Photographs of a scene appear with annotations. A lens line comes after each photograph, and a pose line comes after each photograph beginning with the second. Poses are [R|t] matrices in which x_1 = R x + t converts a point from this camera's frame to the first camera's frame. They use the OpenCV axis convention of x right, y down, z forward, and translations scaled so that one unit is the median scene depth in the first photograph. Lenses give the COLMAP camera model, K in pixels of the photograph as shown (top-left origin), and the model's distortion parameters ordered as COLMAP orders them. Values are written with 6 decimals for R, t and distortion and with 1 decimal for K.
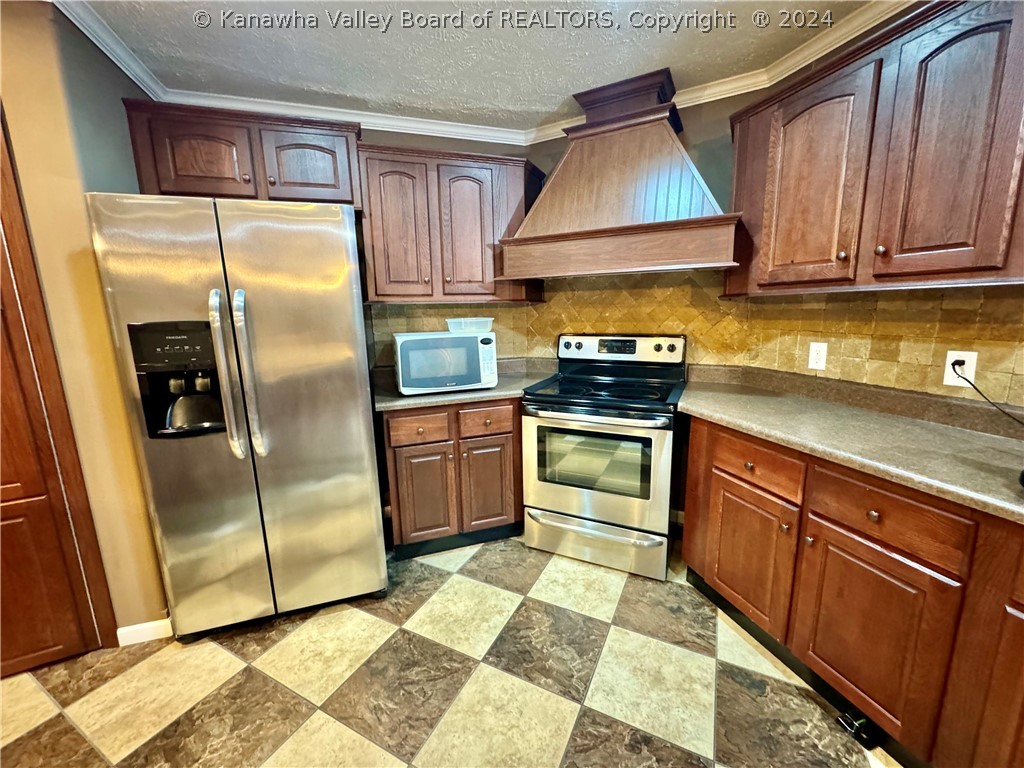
lens RADIAL K [[406.0, 0, 513.6], [0, 406.0, 385.1], [0, 0, 1]] dist [-0.003564, -0.000310]
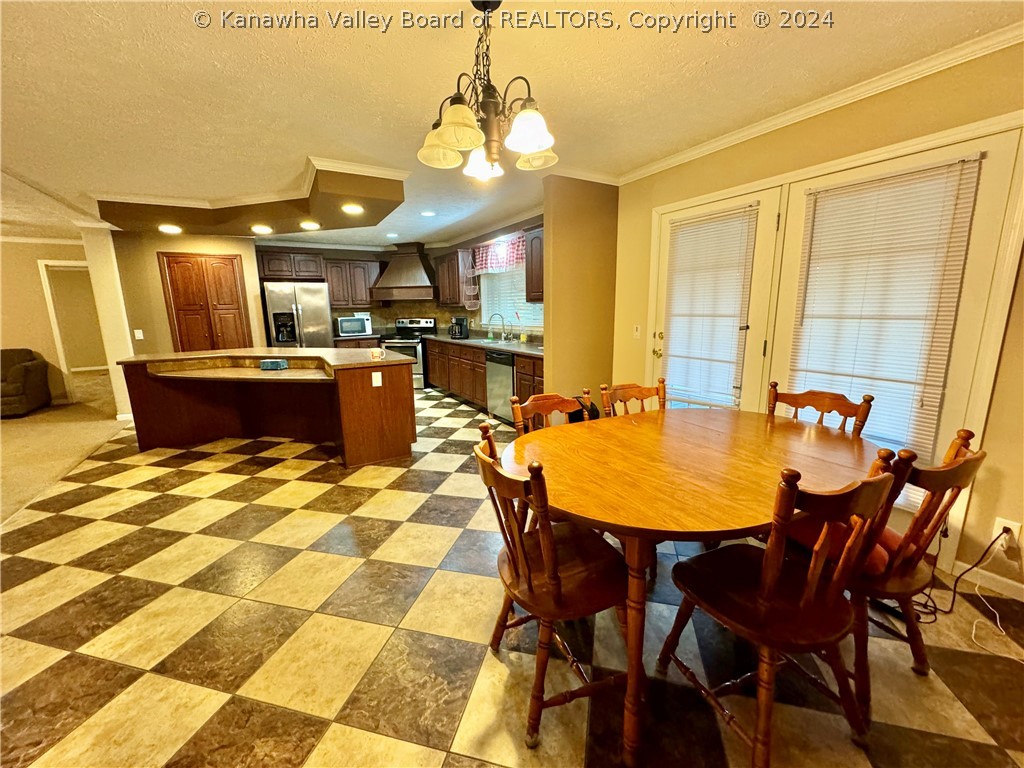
lens RADIAL K [[406.0, 0, 510.9], [0, 406.0, 381.6], [0, 0, 1]] dist [-0.003564, -0.000310]
pose [[0.979014, -0.026273, 0.202092, 0.363220], [0.025068, 0.999649, 0.008519, 0.361228], [-0.202245, -0.003275, 0.979329, -2.246453]]
